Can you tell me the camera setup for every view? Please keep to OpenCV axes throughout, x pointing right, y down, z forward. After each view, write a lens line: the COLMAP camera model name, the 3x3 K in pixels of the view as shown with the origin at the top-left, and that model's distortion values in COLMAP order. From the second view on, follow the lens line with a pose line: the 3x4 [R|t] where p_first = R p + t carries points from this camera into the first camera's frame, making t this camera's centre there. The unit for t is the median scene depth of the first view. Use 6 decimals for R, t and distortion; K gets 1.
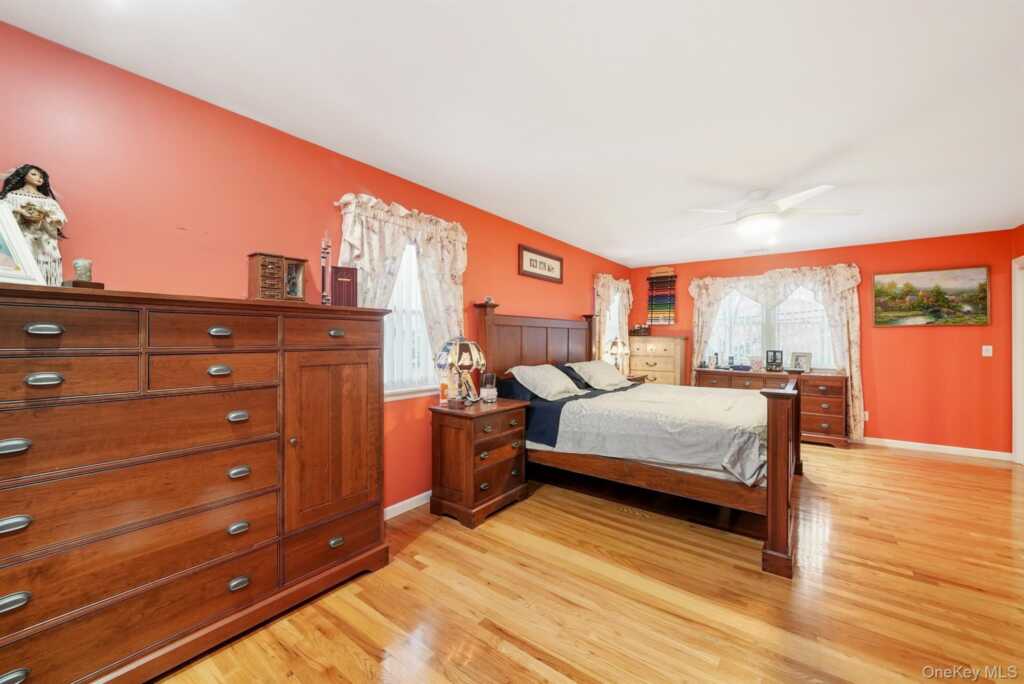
lens RADIAL K [[403.6, 0, 513.5], [0, 403.6, 339.4], [0, 0, 1]] dist [-0.002244, -0.000177]
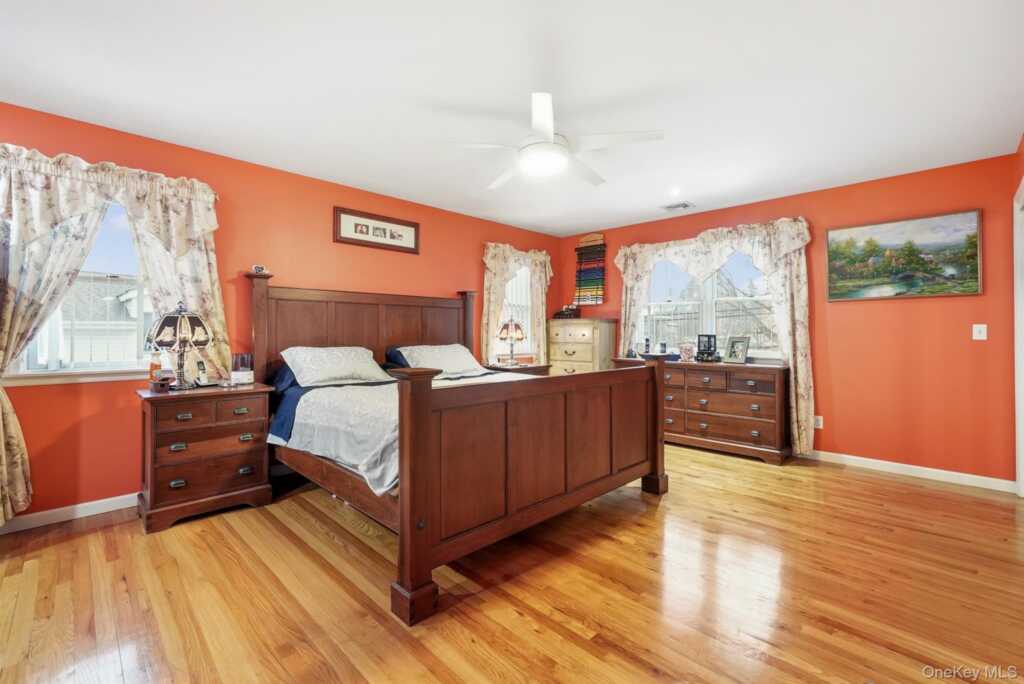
lens RADIAL K [[455.2, 0, 513.6], [0, 455.2, 325.9], [0, 0, 1]] dist [0.007374, 0.000602]
pose [[0.989015, -0.003045, -0.147784, 0.466378], [0.000290, 0.999826, -0.018657, 0.031034], [0.147815, 0.018409, 0.988844, 0.092812]]
